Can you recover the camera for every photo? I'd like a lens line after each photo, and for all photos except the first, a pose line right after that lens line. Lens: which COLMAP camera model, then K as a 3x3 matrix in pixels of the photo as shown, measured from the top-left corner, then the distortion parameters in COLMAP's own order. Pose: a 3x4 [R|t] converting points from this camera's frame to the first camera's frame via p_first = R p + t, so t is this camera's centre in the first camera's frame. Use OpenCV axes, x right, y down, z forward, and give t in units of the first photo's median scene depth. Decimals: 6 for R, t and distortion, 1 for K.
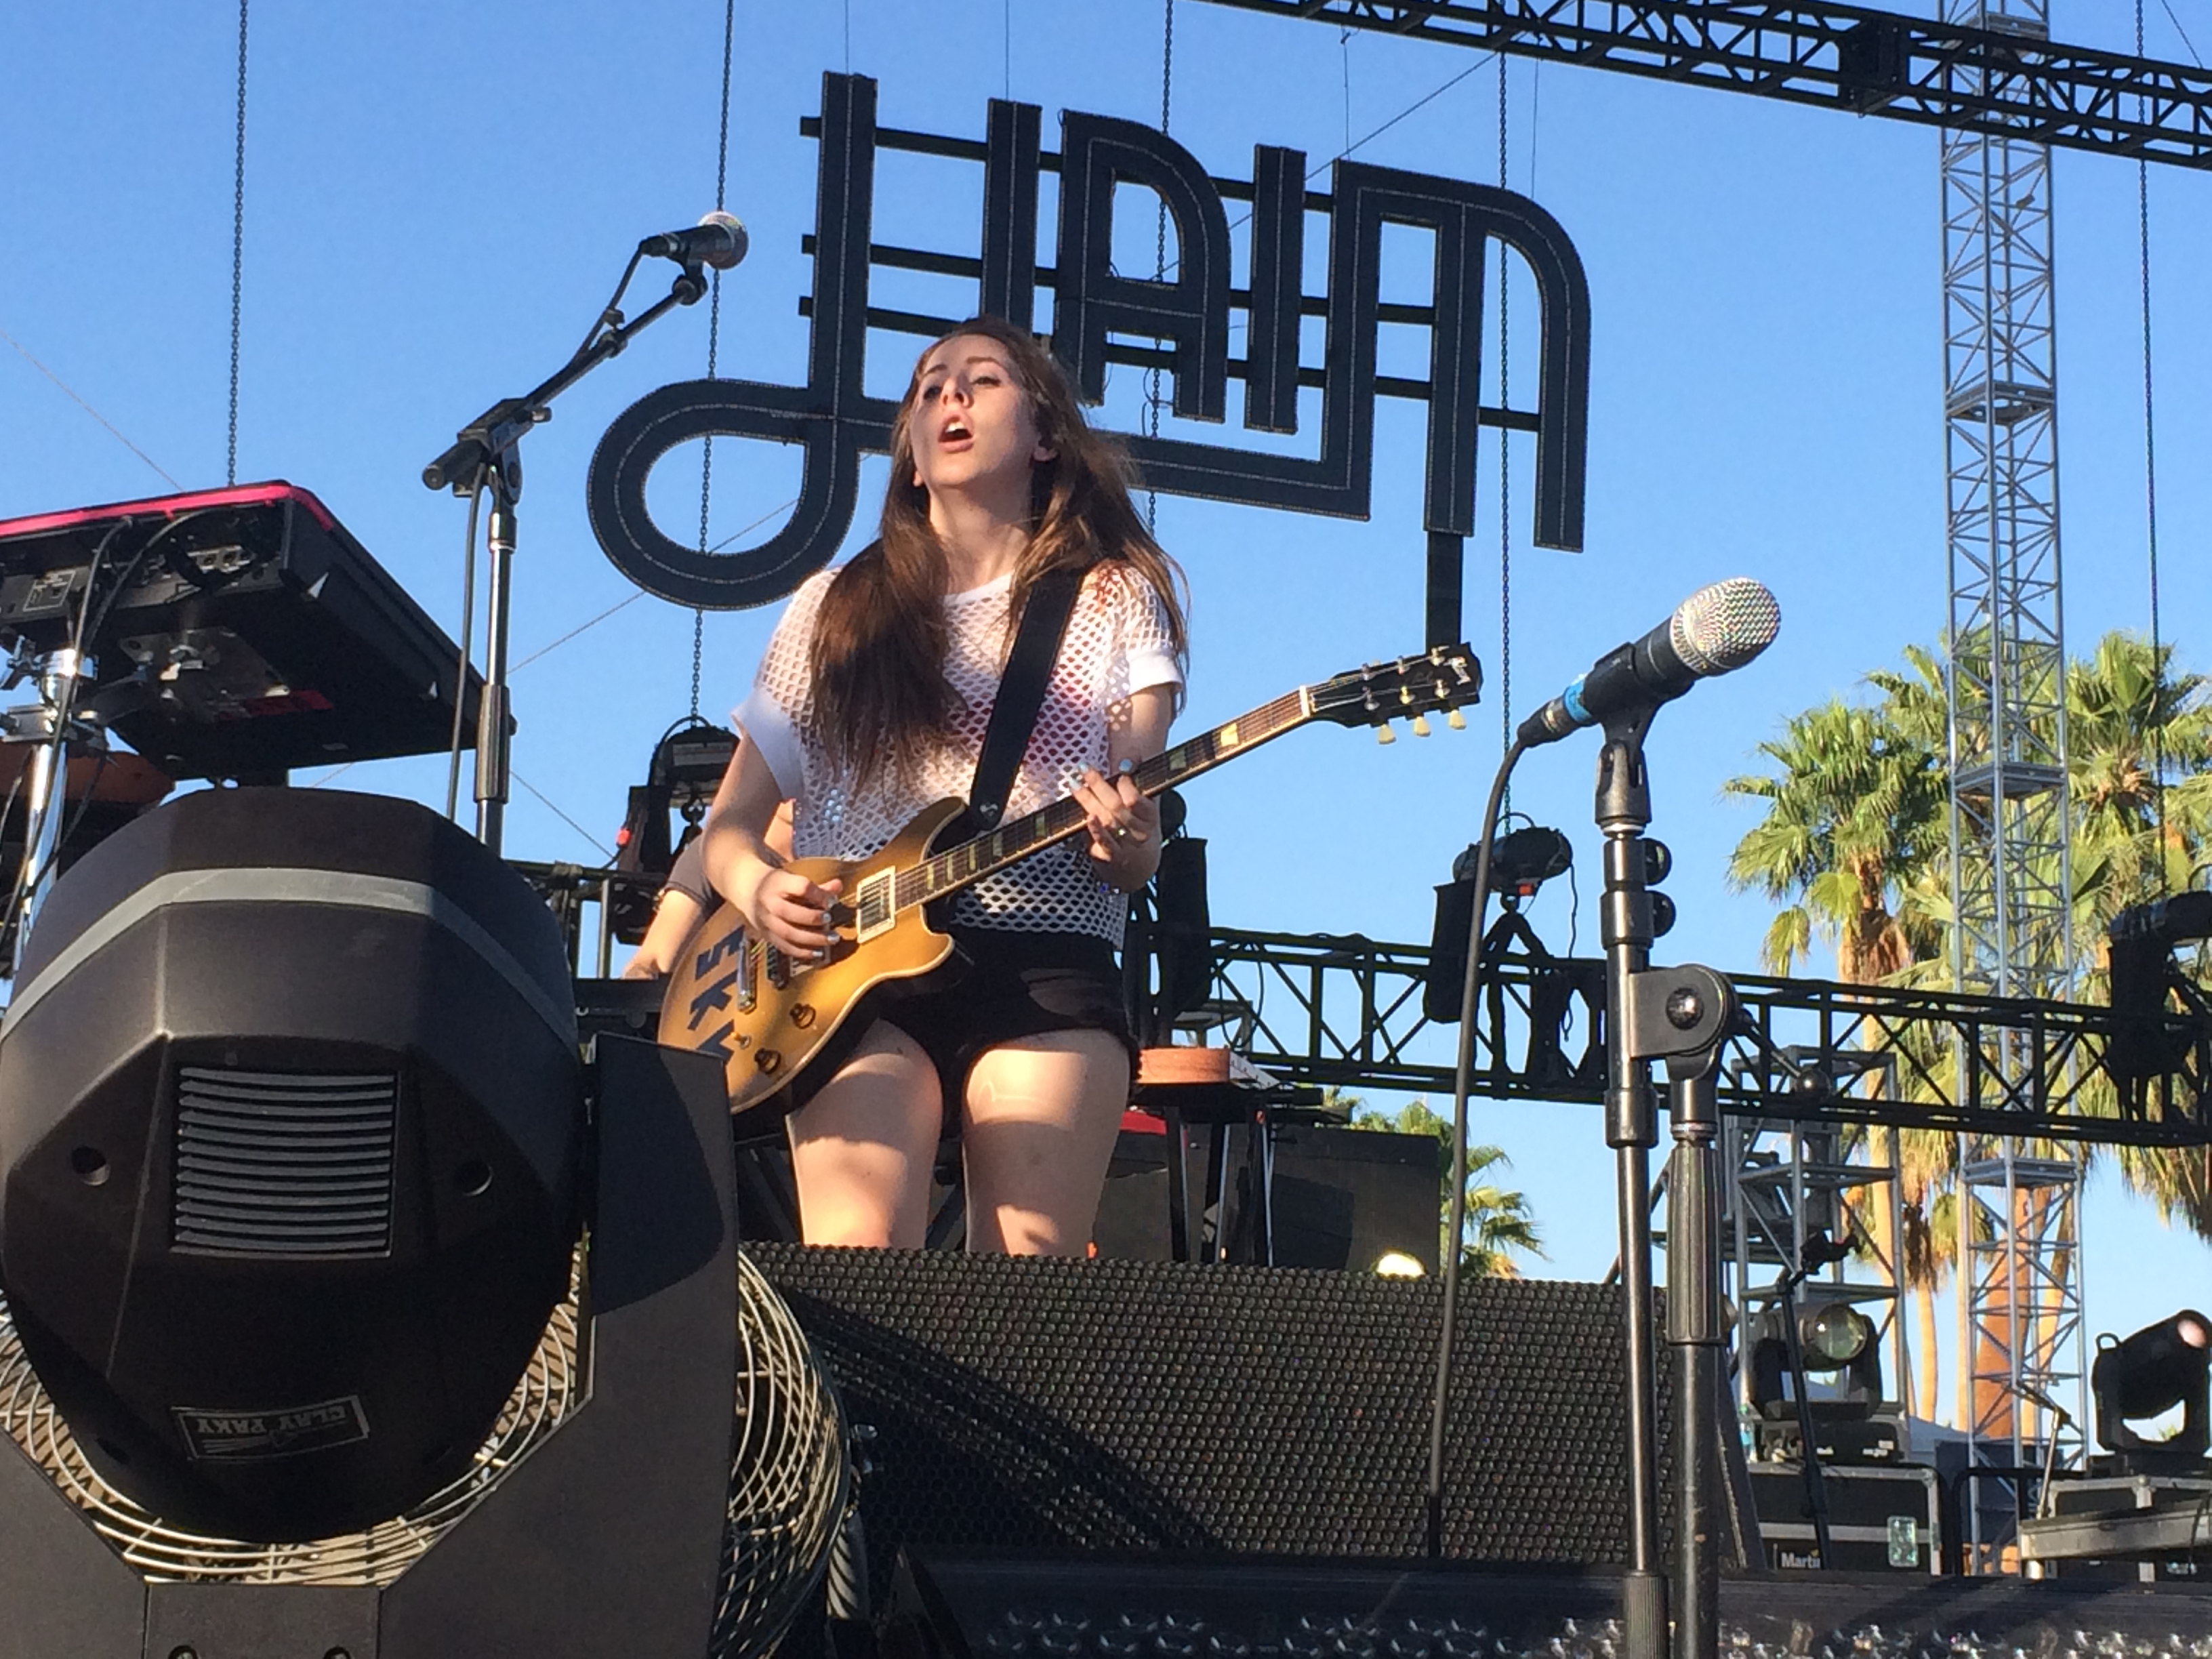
lens RADIAL K [[4246.3, 0, 1113.1], [0, 4246.3, 817.8], [0, 0, 1]] dist [0.011538, 0.000000]
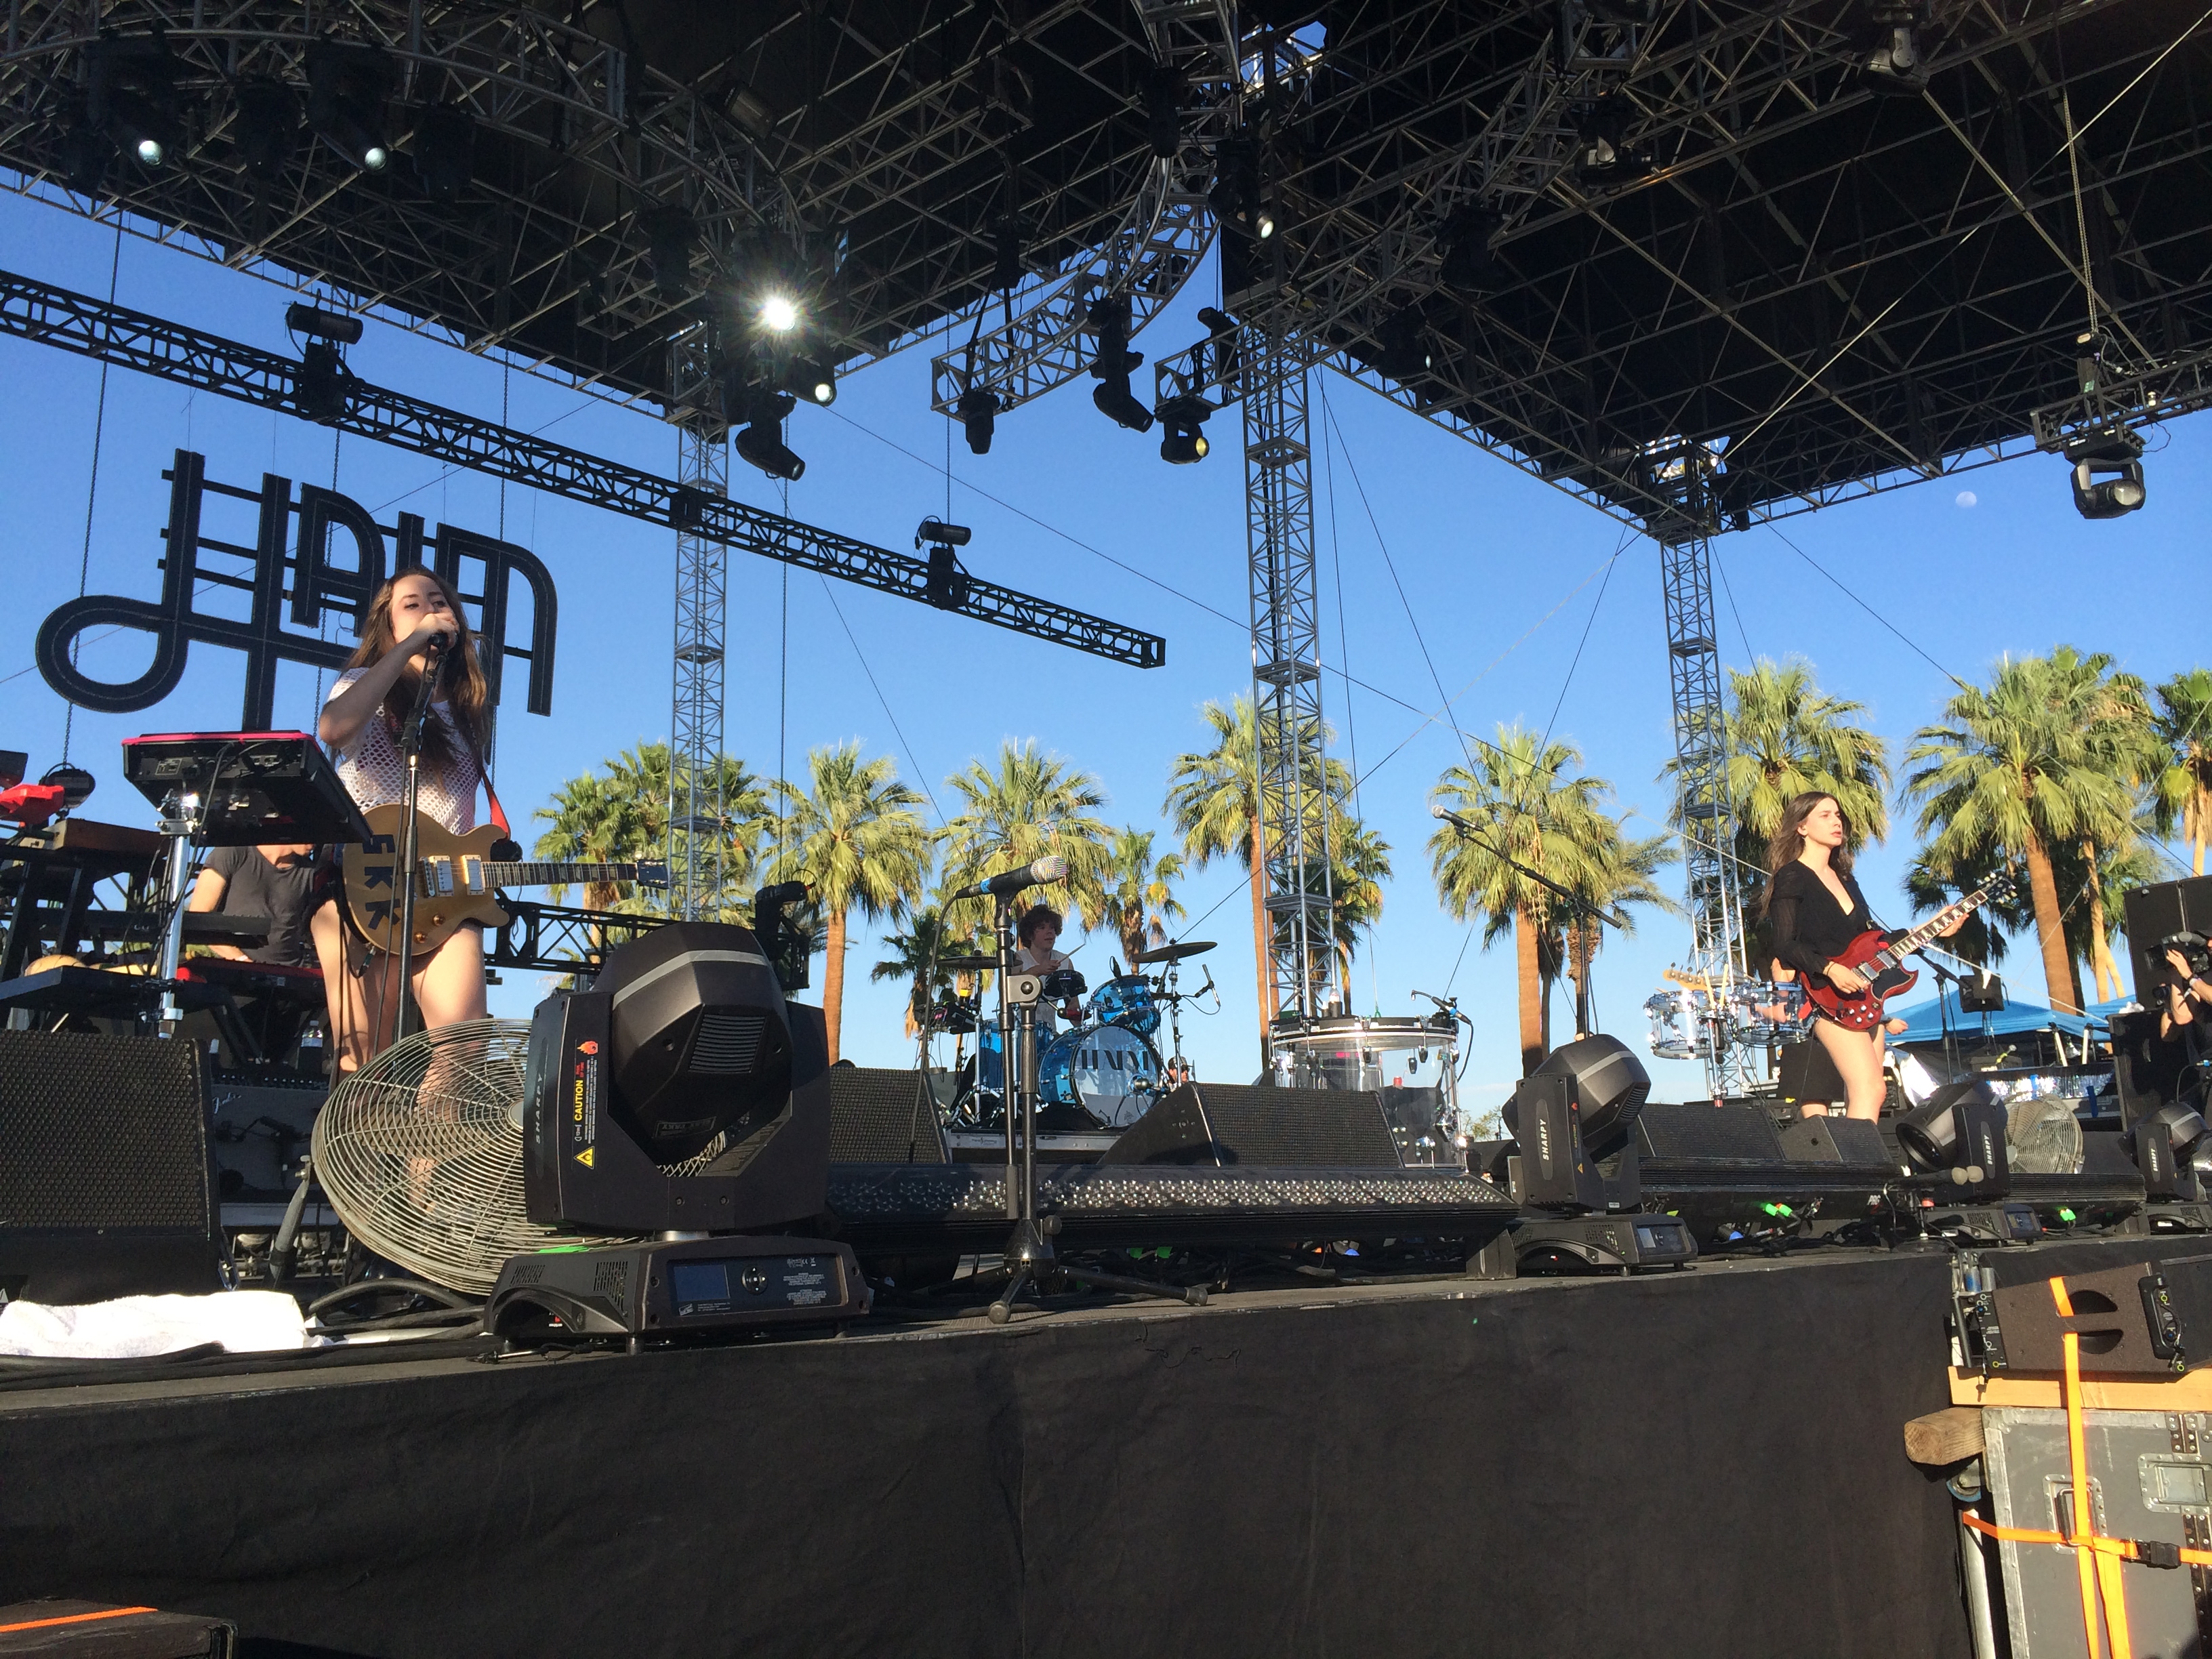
lens RADIAL K [[1896.0, 0, 1110.3], [0, 1896.0, 821.7], [0, 0, 1]] dist [0.085811, -0.085128]
pose [[0.891660, 0.052544, 0.449646, -0.075018], [-0.052164, 0.998551, -0.013245, -0.011144], [-0.449690, -0.011645, 0.893109, -0.010890]]
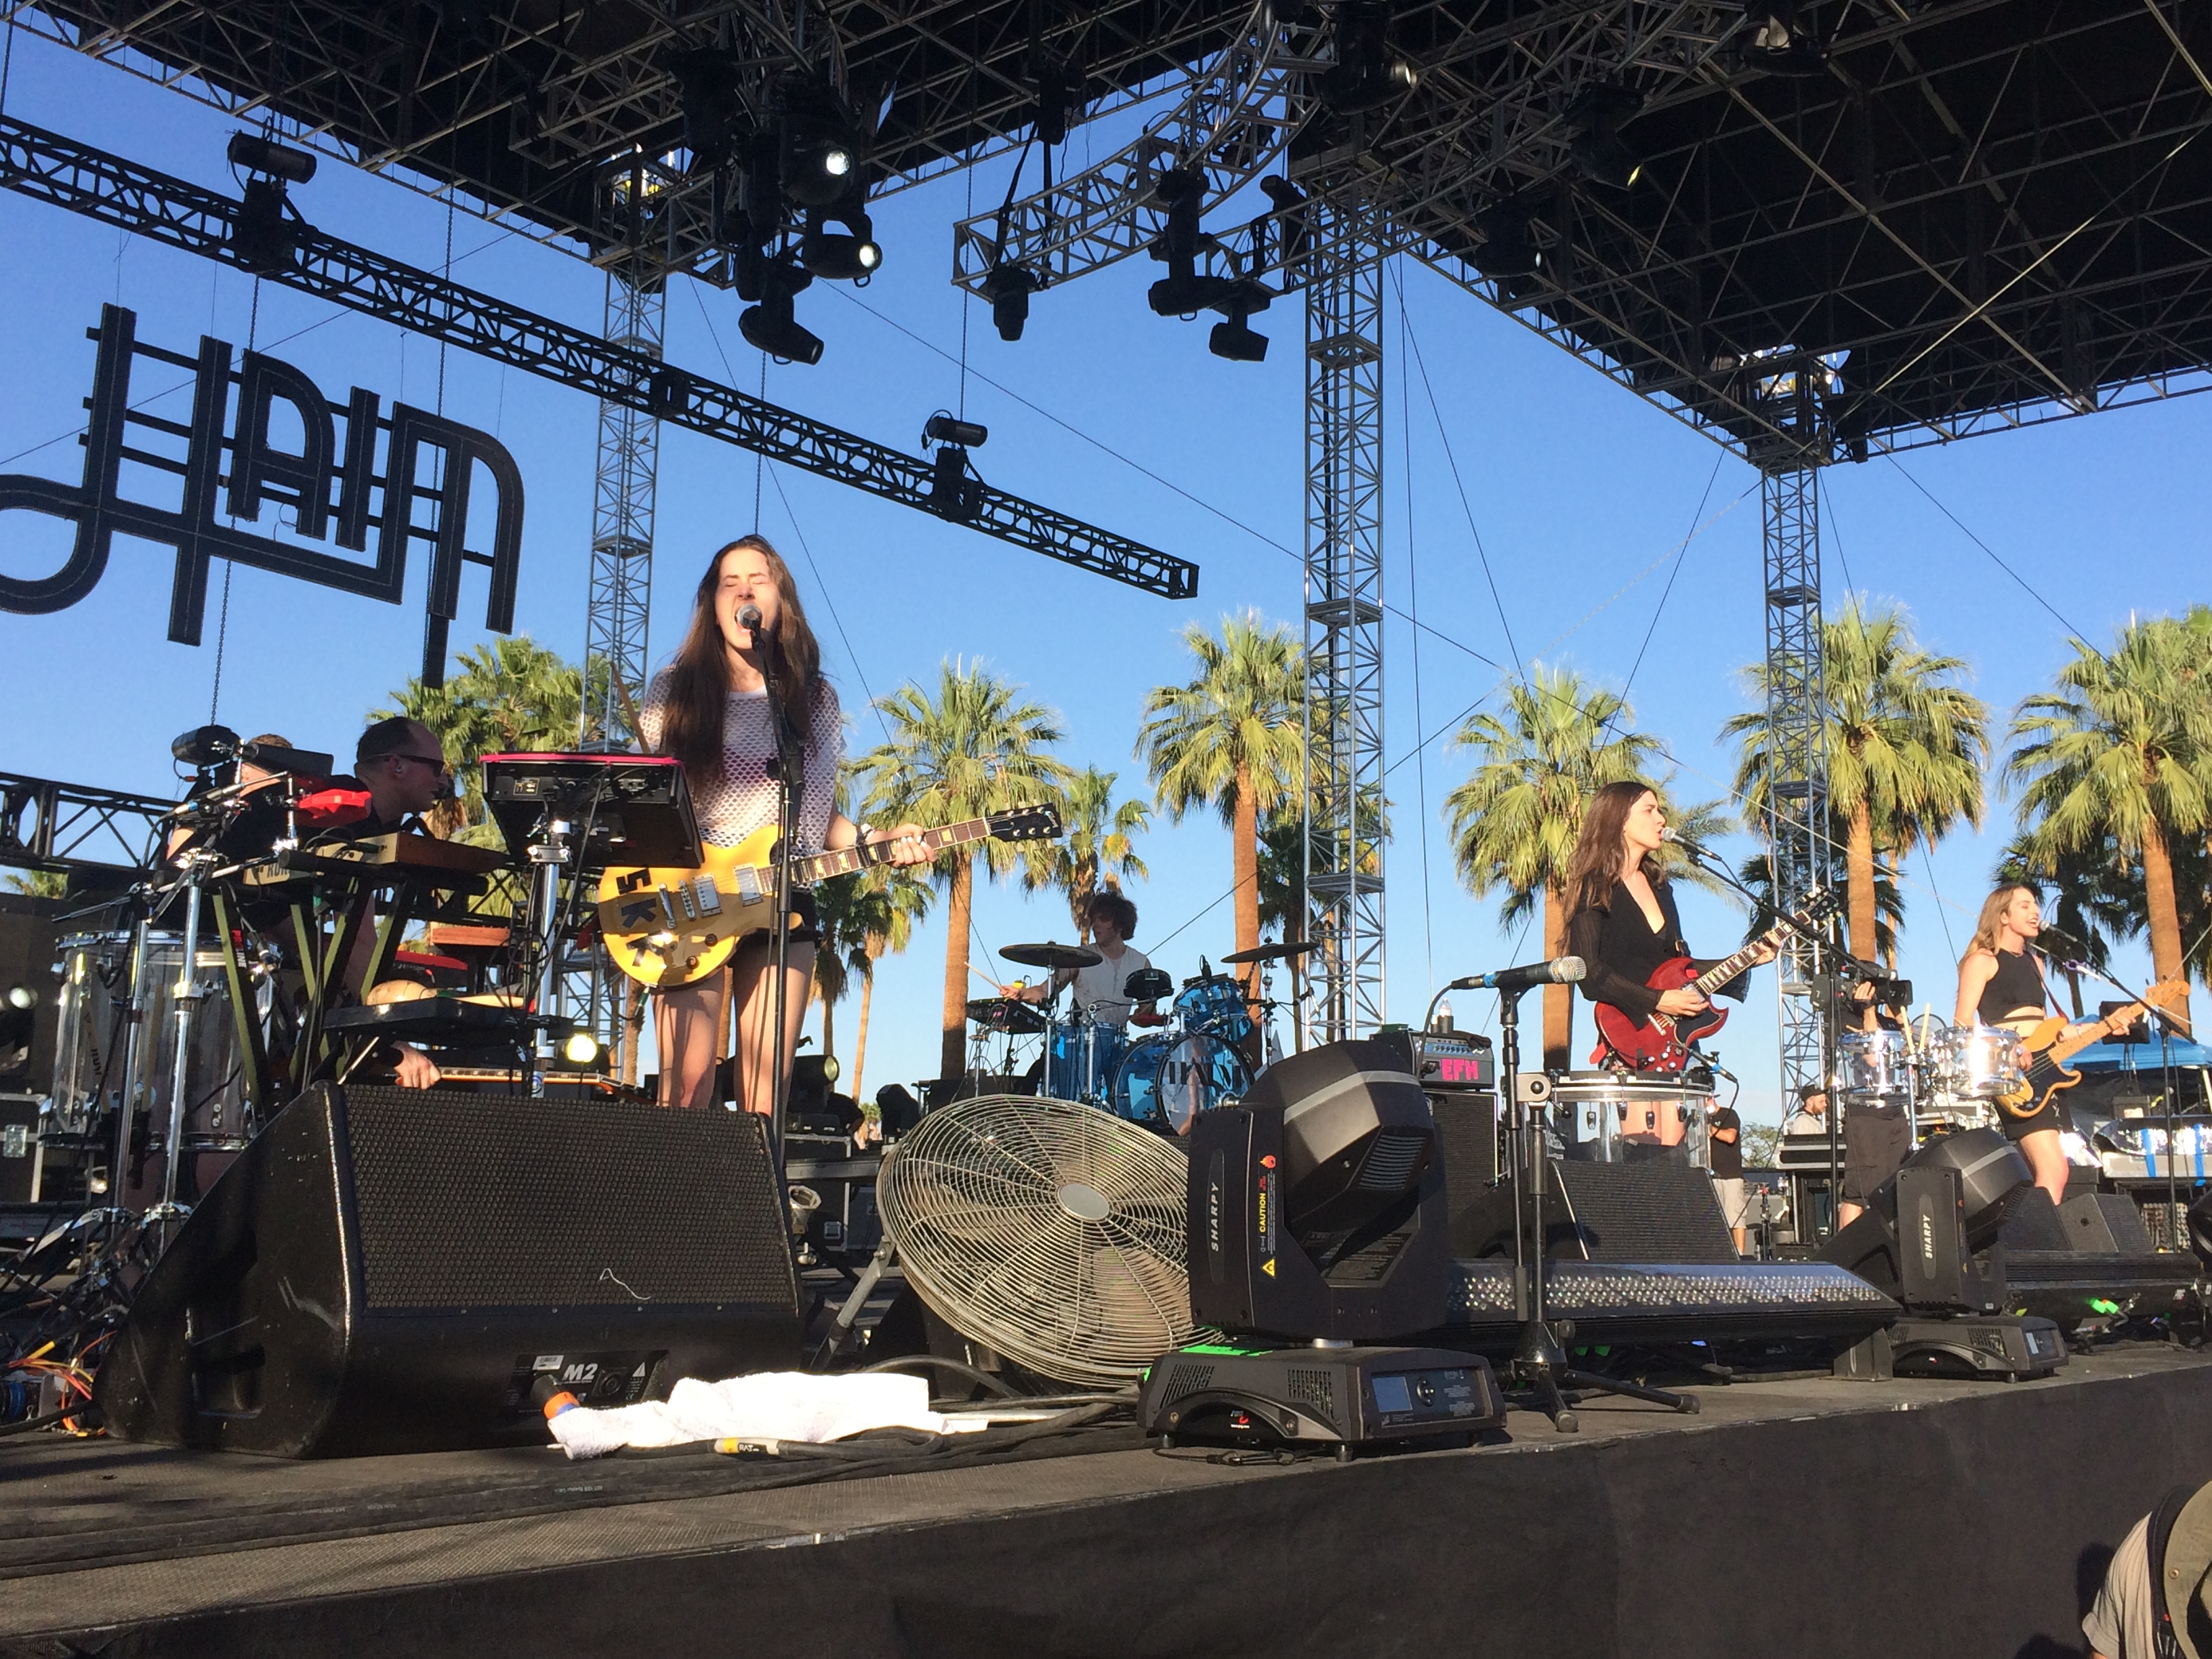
lens RADIAL K [[2289.6, 0, 1107.4], [0, 2289.6, 827.4], [0, 0, 1]] dist [0.066291, 0.000000]
pose [[0.872200, 0.077219, 0.483016, -0.150424], [-0.097844, 0.995046, 0.017604, -0.023039], [-0.479264, -0.062614, 0.875434, -0.015491]]
